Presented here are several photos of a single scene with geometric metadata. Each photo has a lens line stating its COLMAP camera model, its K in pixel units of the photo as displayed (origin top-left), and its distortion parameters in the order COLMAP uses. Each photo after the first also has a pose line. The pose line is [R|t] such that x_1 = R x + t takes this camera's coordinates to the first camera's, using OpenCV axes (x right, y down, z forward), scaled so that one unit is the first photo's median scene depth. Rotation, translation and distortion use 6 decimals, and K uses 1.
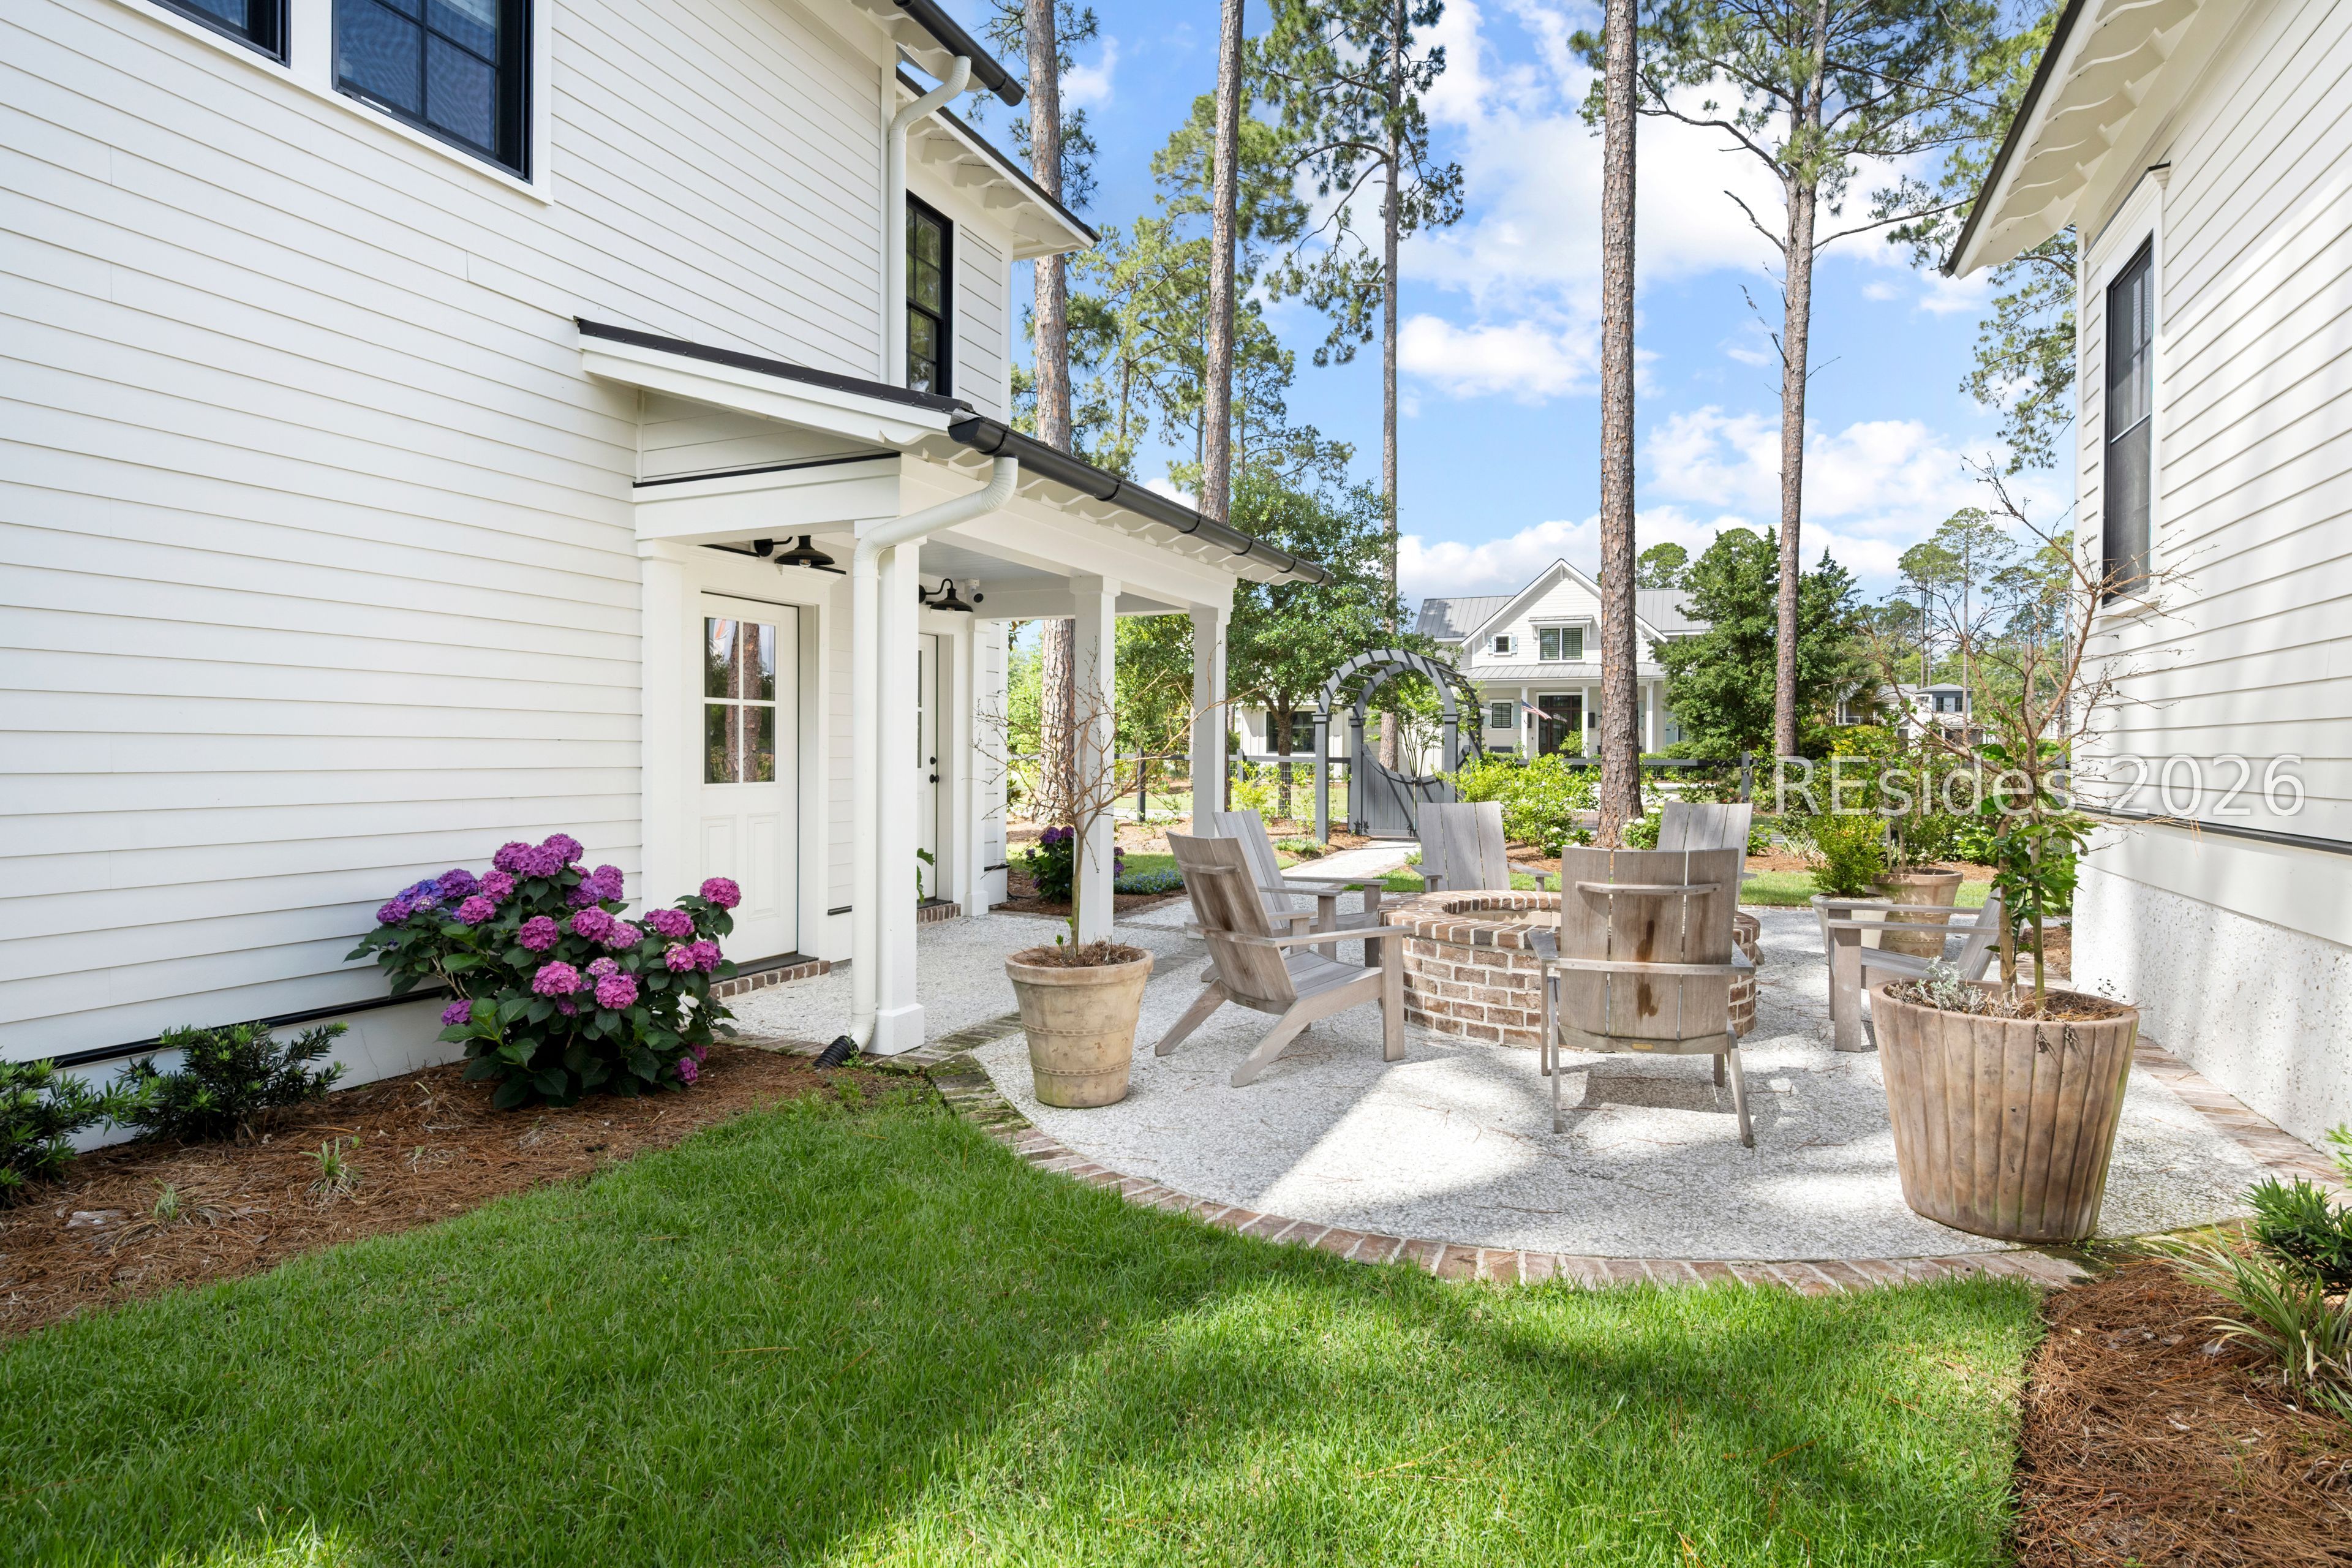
lens RADIAL K [[1235.8, 0, 1180.0], [0, 1235.8, 780.9], [0, 0, 1]] dist [0.001781, 0.000243]
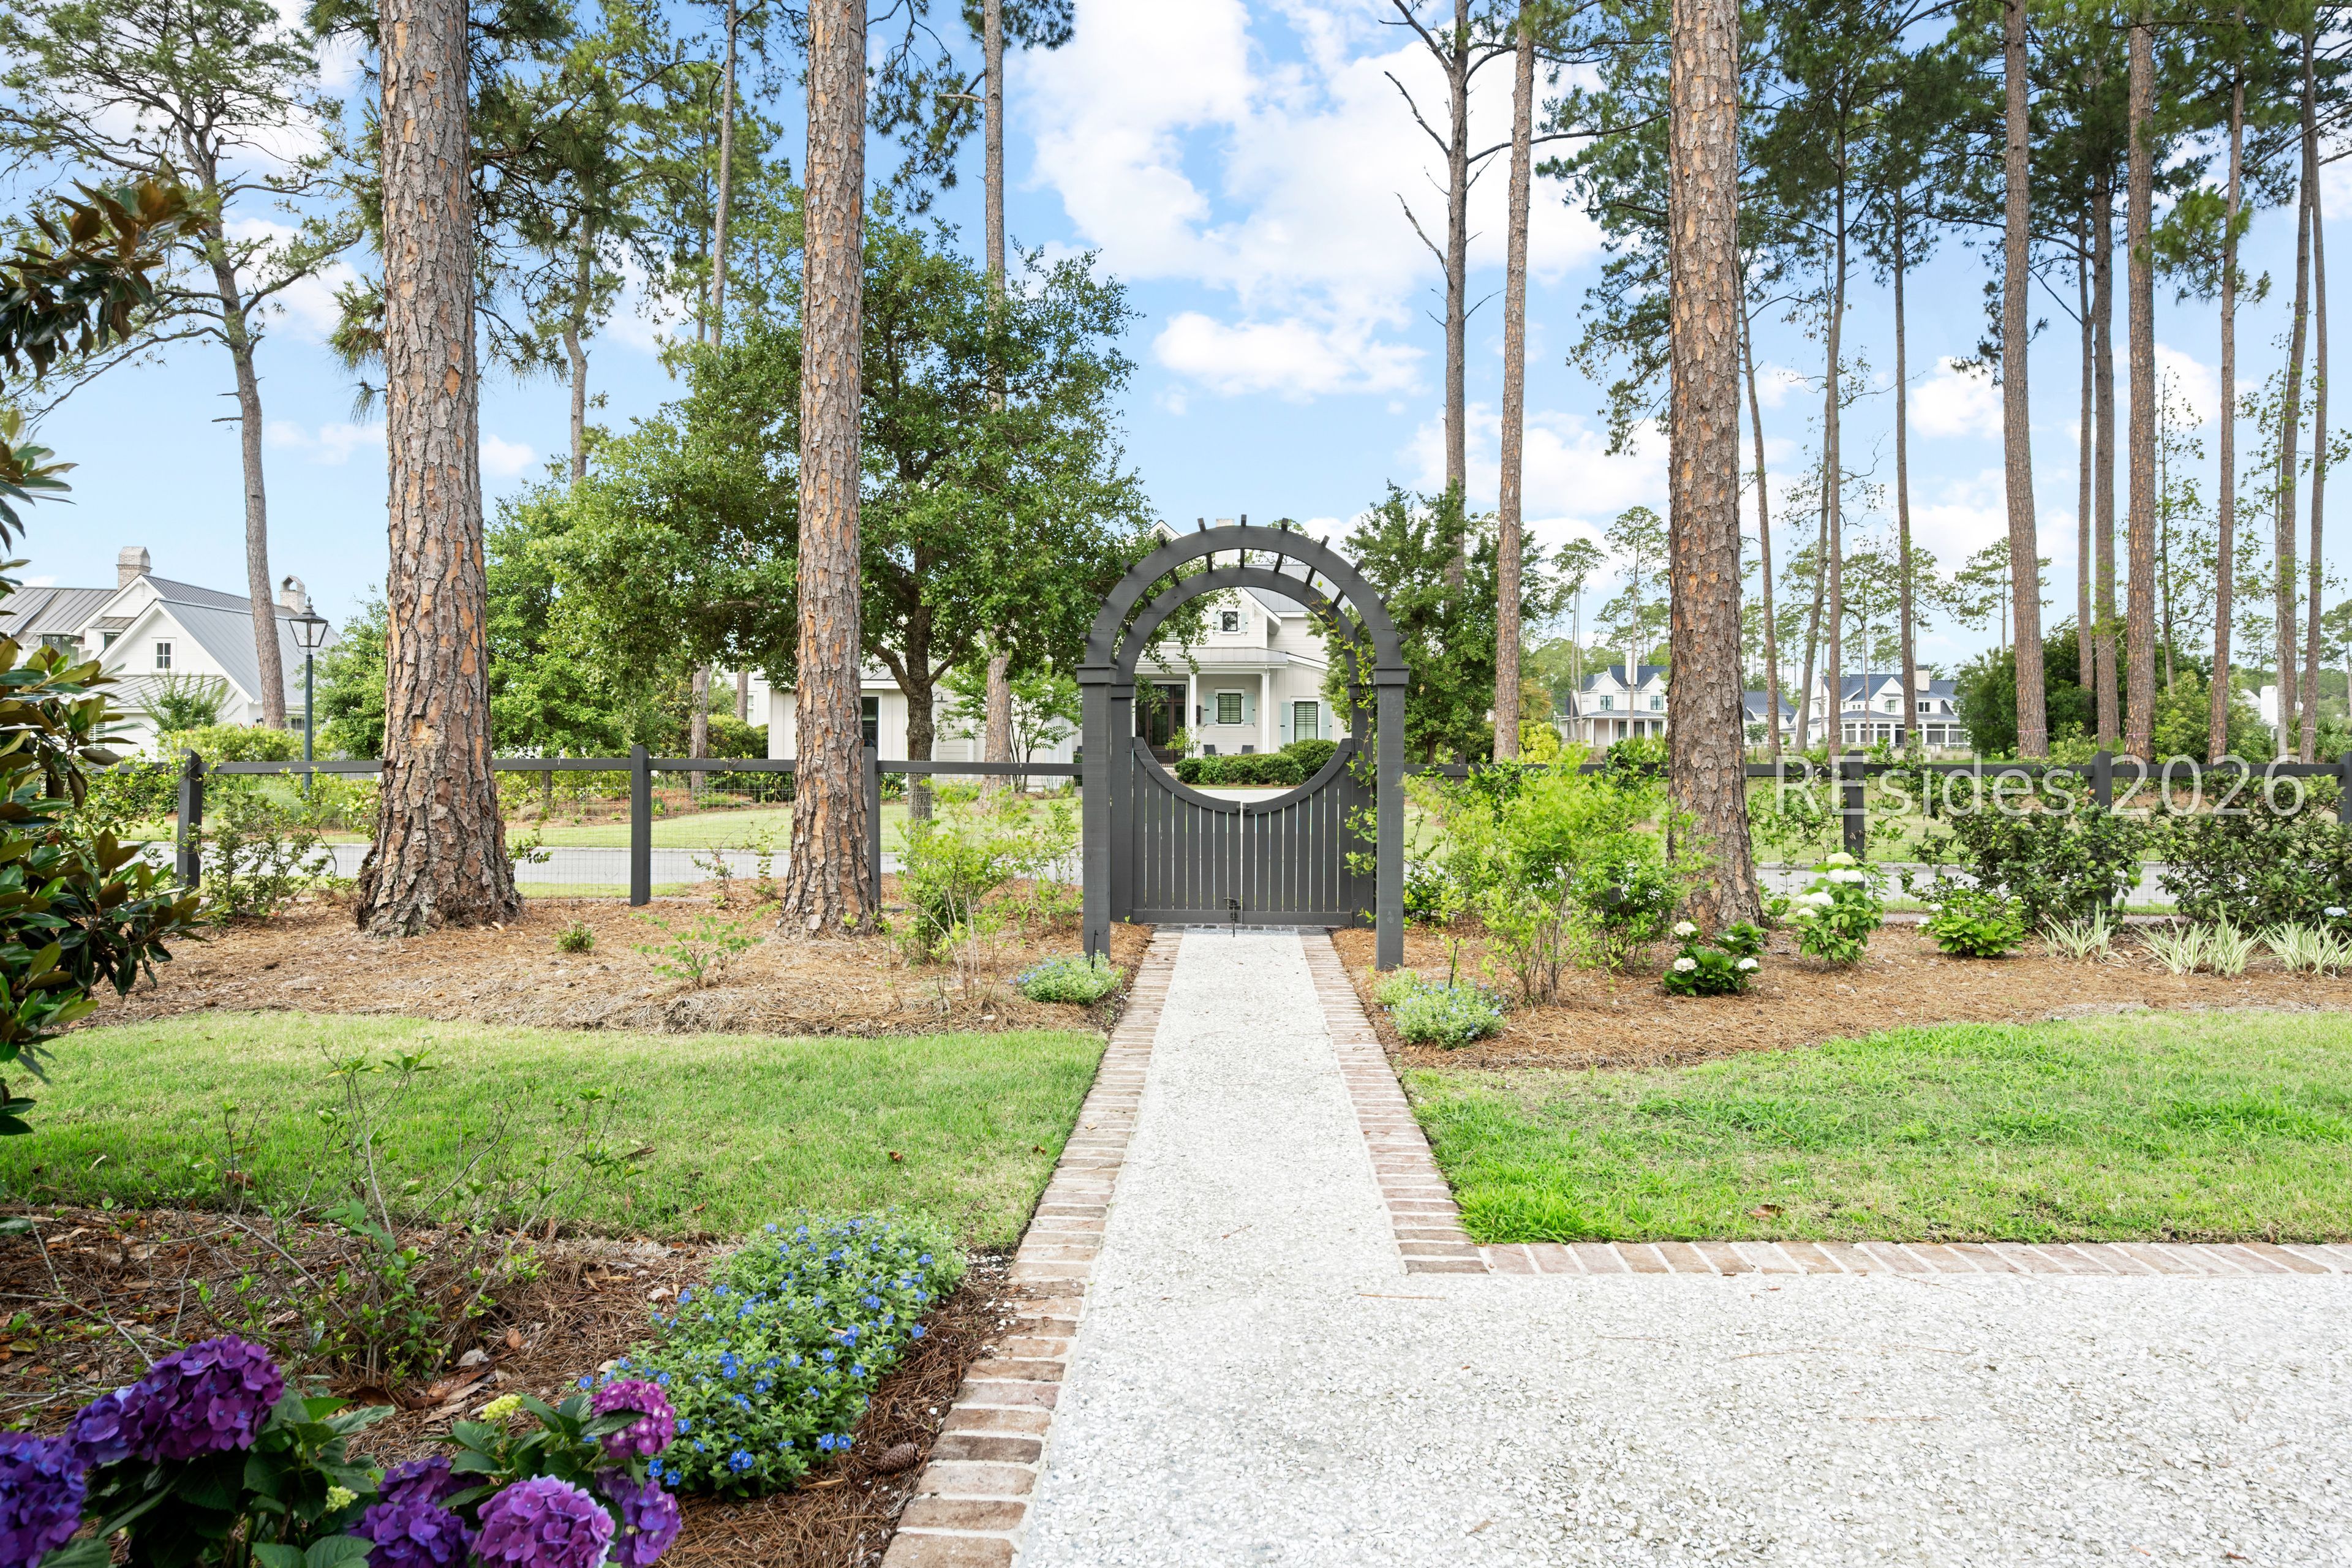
lens RADIAL K [[1359.5, 0, 1171.8], [0, 1359.5, 784.2], [0, 0, 1]] dist [0.000503, 0.000182]
pose [[0.935421, -0.009438, 0.353409, -0.011879], [0.009677, 0.999953, 0.001092, -0.004639], [-0.353403, 0.002399, 0.935468, 0.209945]]
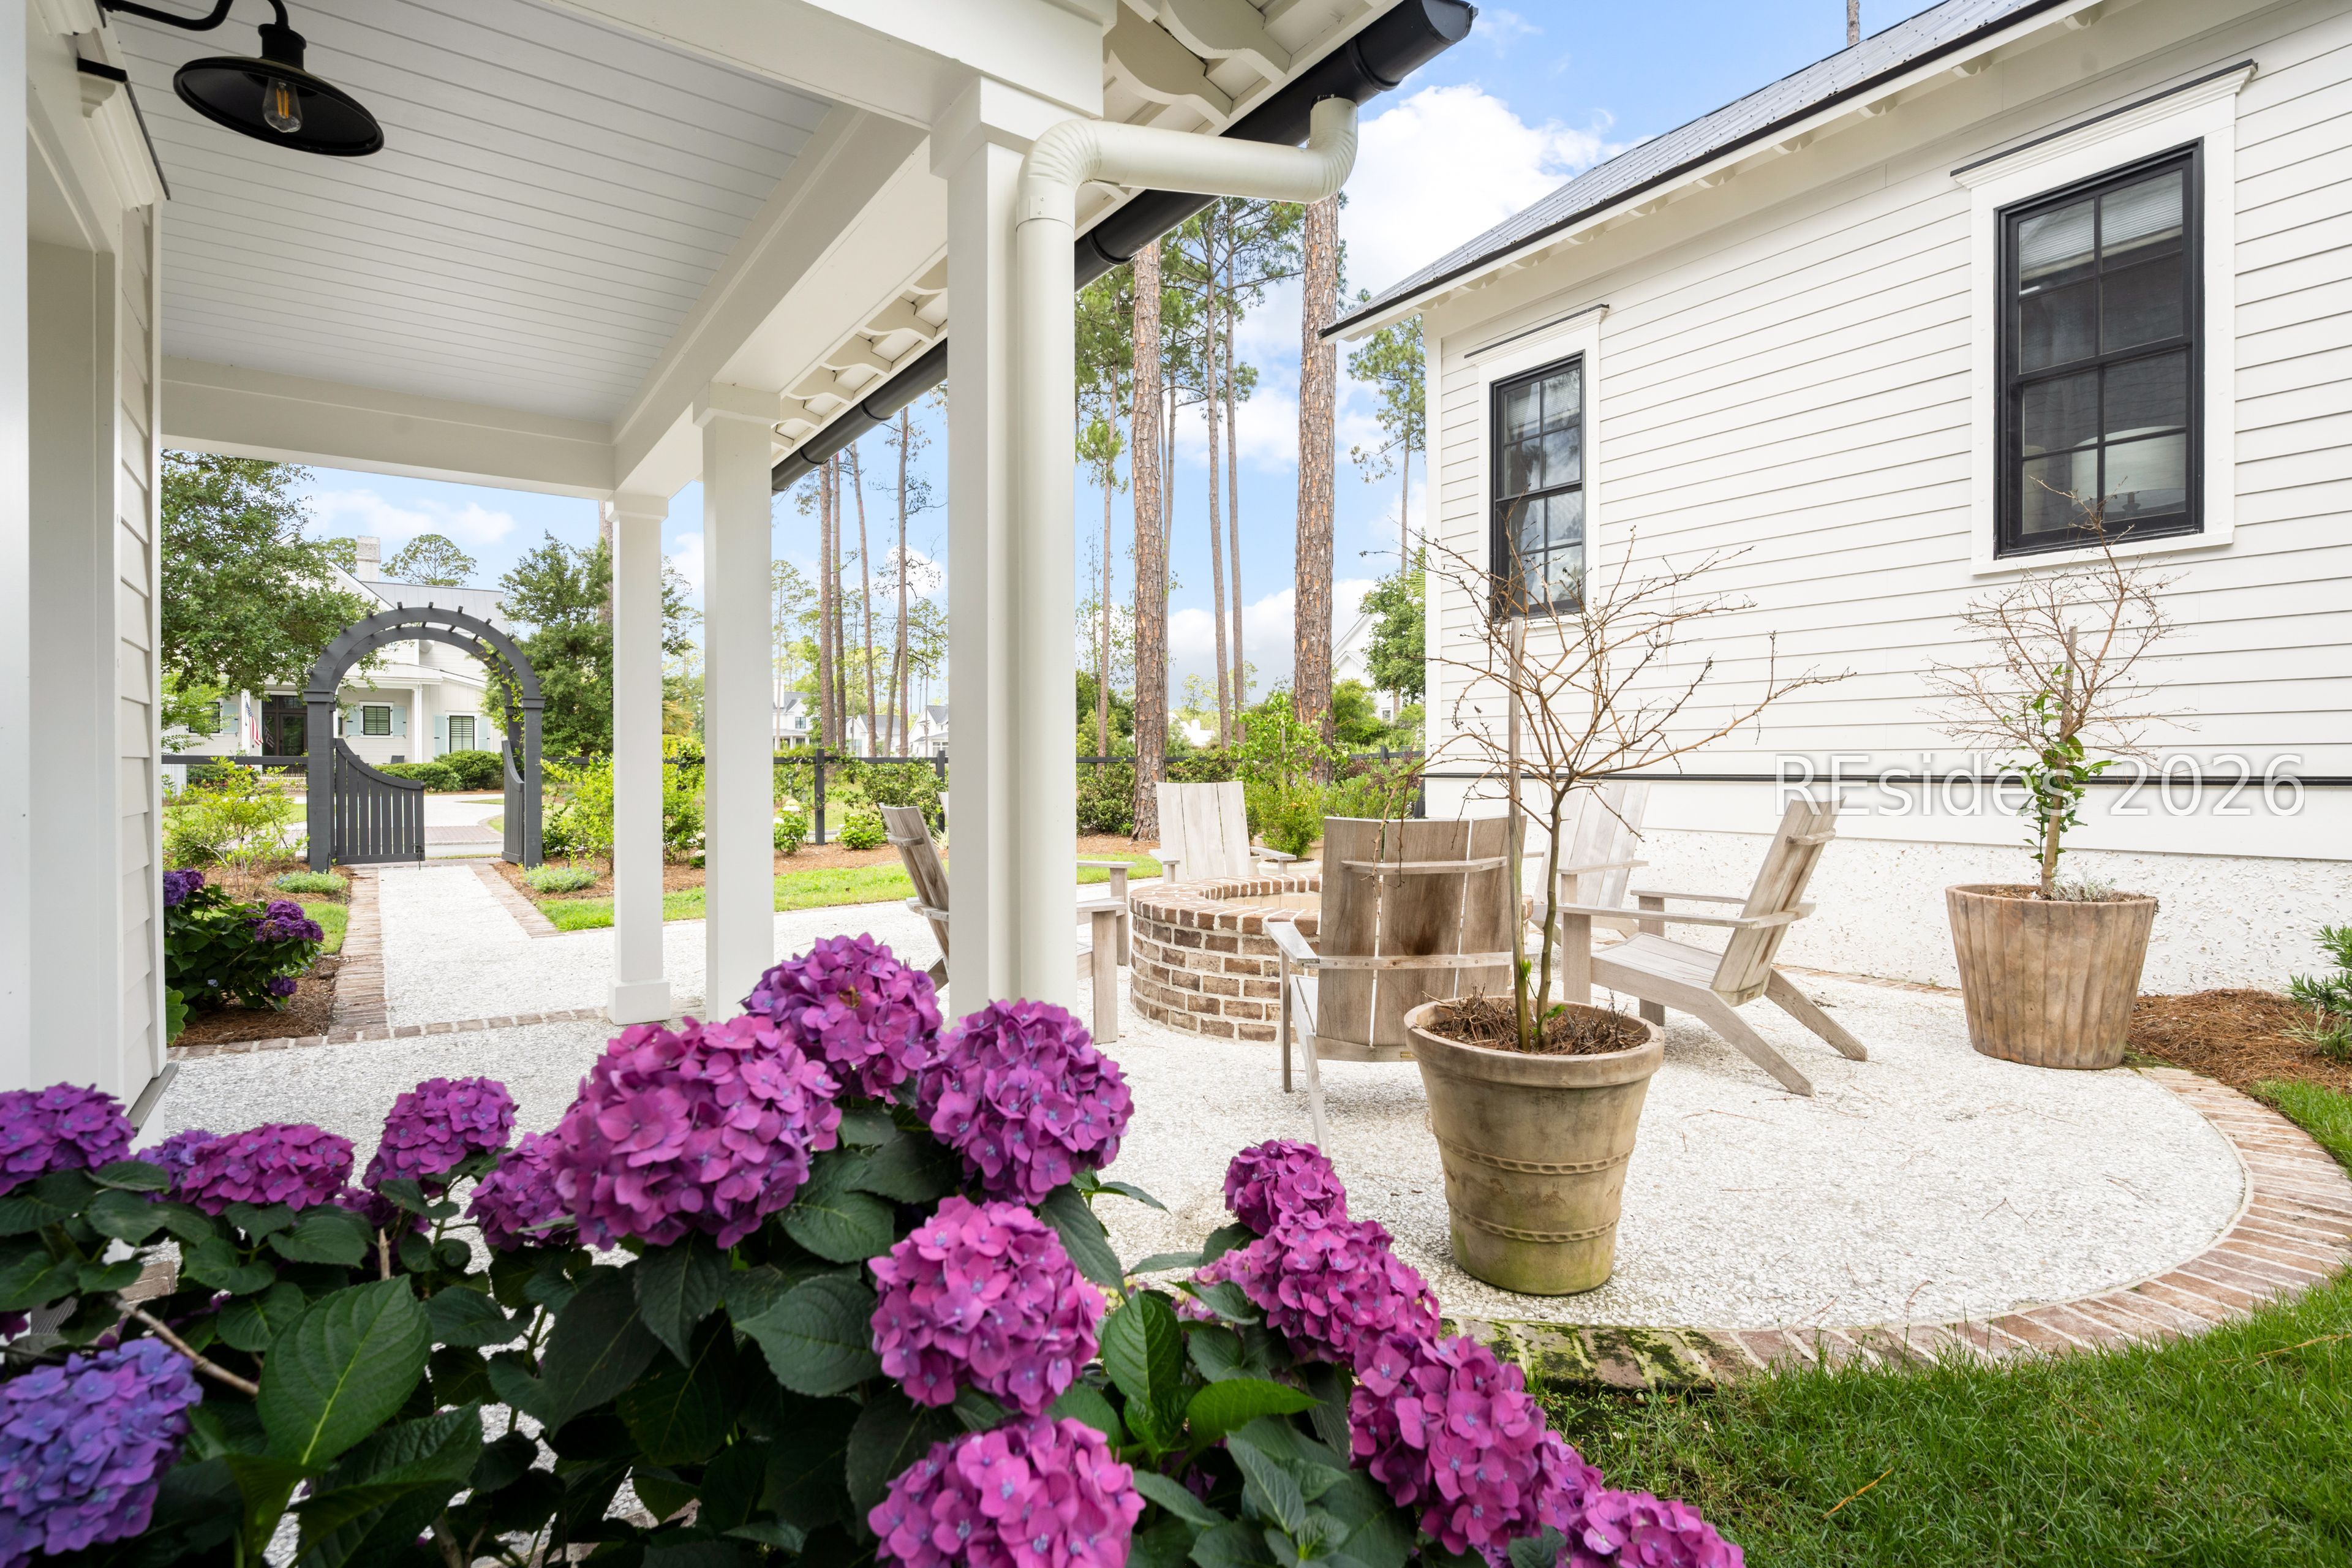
lens RADIAL K [[1162.1, 0, 1210.6], [0, 1162.1, 751.9], [0, 0, 1]] dist [-0.016414, -0.000072]
pose [[0.508394, 0.004305, 0.861114, -0.071926], [0.026580, 0.999433, -0.020689, 0.002402], [-0.860714, 0.033407, 0.507991, 0.096963]]
